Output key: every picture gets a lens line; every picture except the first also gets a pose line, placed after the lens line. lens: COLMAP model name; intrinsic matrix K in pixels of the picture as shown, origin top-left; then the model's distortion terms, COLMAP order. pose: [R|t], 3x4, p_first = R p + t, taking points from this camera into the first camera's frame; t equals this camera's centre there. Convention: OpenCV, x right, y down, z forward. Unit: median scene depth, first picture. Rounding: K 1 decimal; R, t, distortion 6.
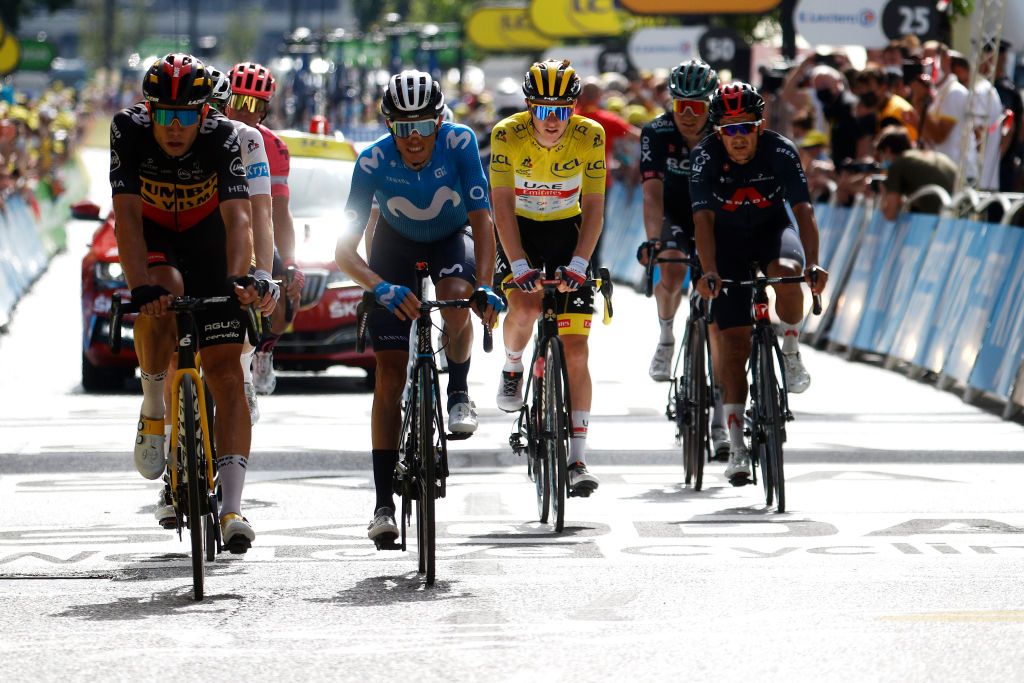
lens RADIAL K [[3798.8, 0, 511.0], [0, 3798.8, 340.1], [0, 0, 1]] dist [0.122661, 0.000000]
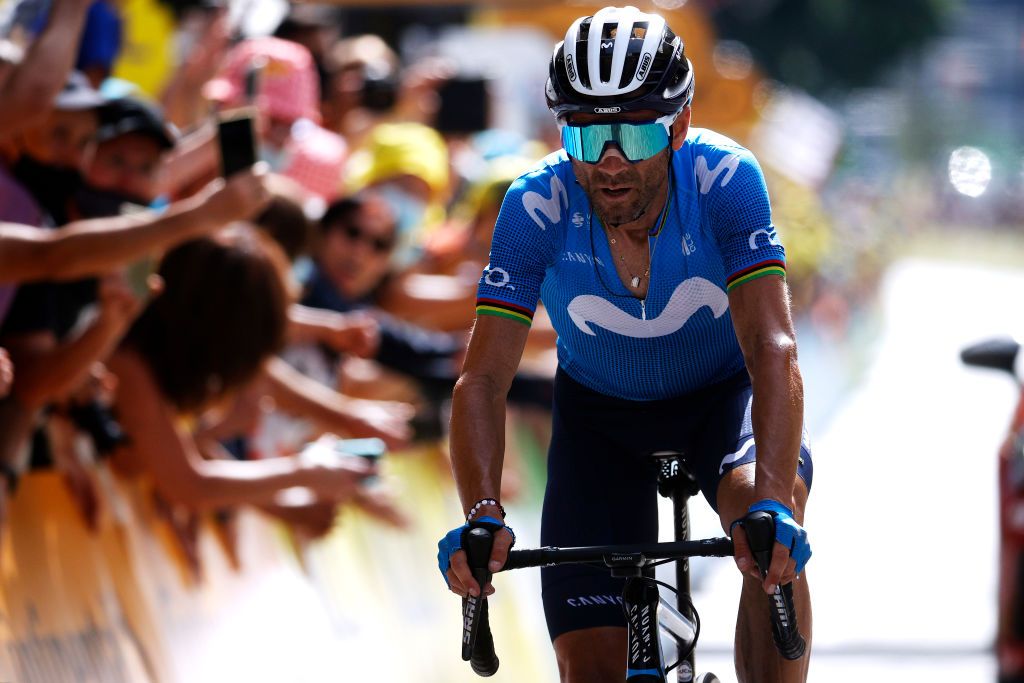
lens RADIAL K [[3828.4, 0, 507.0], [0, 3828.4, 342.3], [0, 0, 1]] dist [-3.231784, 0.000000]
pose [[0.997195, 0.009042, -0.074300, -0.007045], [-0.008919, 0.999958, 0.001983, -0.035797], [0.074315, -0.001315, 0.997234, 0.613267]]
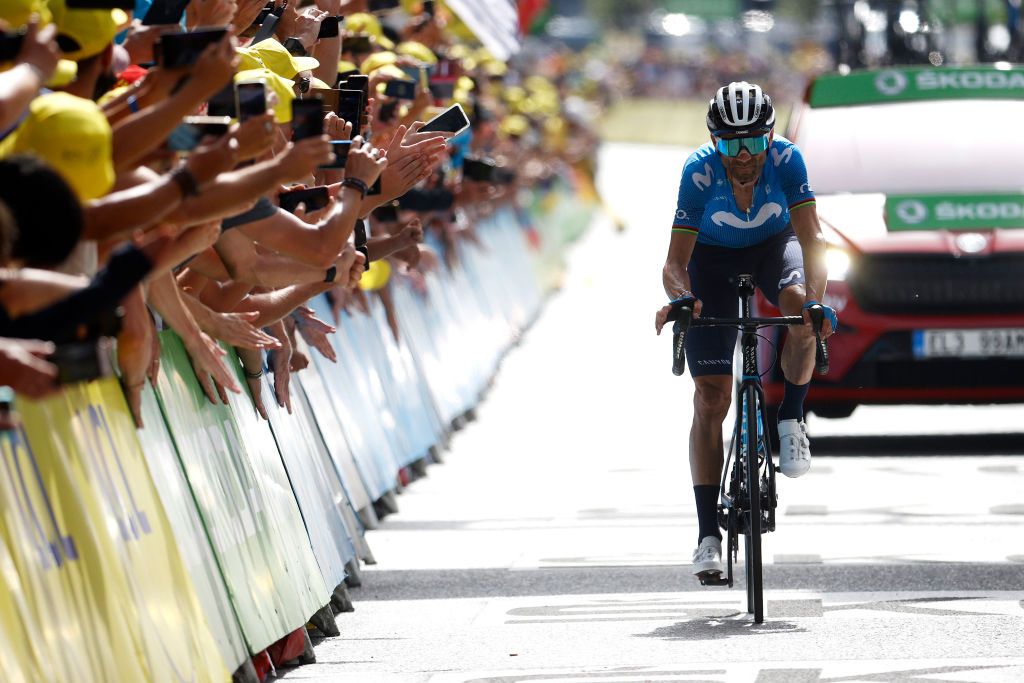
lens RADIAL K [[3933.6, 0, 512.1], [0, 3933.6, 343.8], [0, 0, 1]] dist [0.771368, 0.000000]
pose [[0.996582, -0.014485, -0.081331, -0.003692], [0.014012, 0.999881, -0.006385, -0.000467], [0.081414, 0.005224, 0.996667, 0.013692]]
